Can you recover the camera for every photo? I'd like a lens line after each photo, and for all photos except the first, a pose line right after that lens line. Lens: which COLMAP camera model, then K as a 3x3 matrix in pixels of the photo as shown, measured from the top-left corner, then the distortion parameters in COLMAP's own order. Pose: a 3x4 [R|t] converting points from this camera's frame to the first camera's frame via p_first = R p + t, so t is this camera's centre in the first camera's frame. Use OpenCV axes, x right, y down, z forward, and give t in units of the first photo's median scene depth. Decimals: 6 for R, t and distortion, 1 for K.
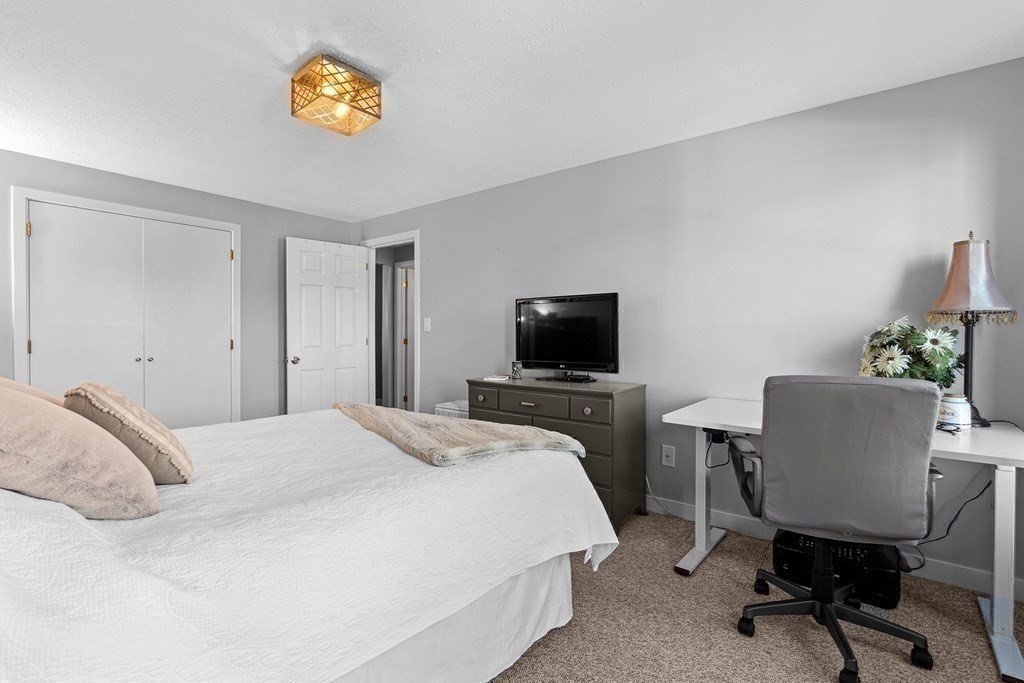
lens RADIAL K [[472.0, 0, 513.4], [0, 472.0, 339.7], [0, 0, 1]] dist [-0.000652, 0.000549]
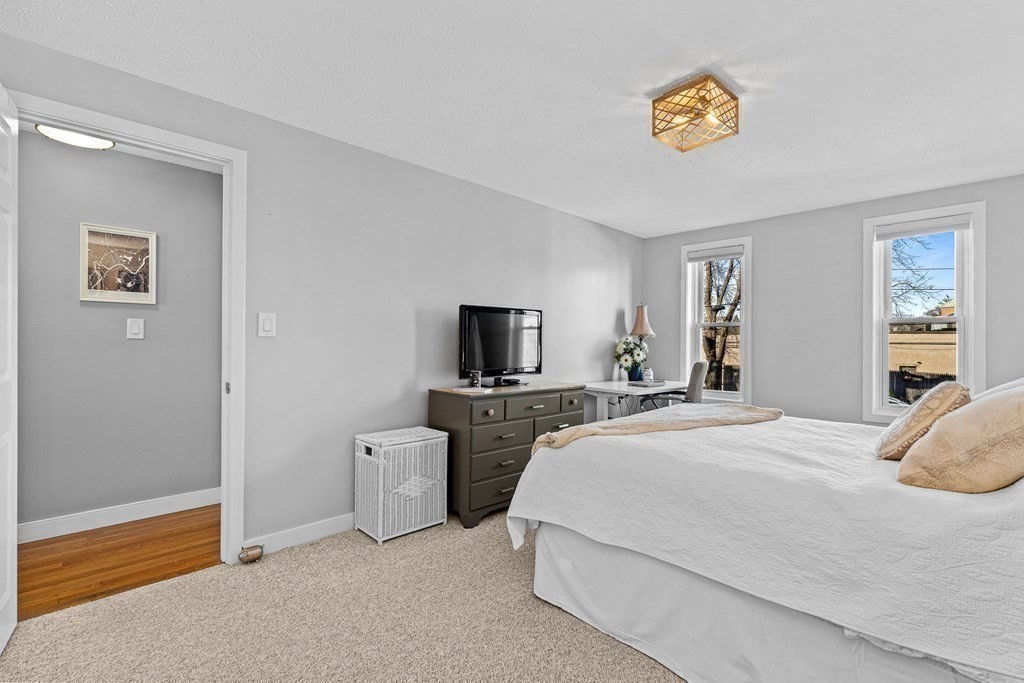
lens RADIAL K [[472.0, 0, 513.4], [0, 472.0, 339.7], [0, 0, 1]] dist [-0.000652, 0.000549]
pose [[0.119617, 0.011279, 0.992756, -0.992370], [0.007171, 0.999900, -0.012224, -0.004365], [-0.992794, 0.008581, 0.119524, 0.872757]]
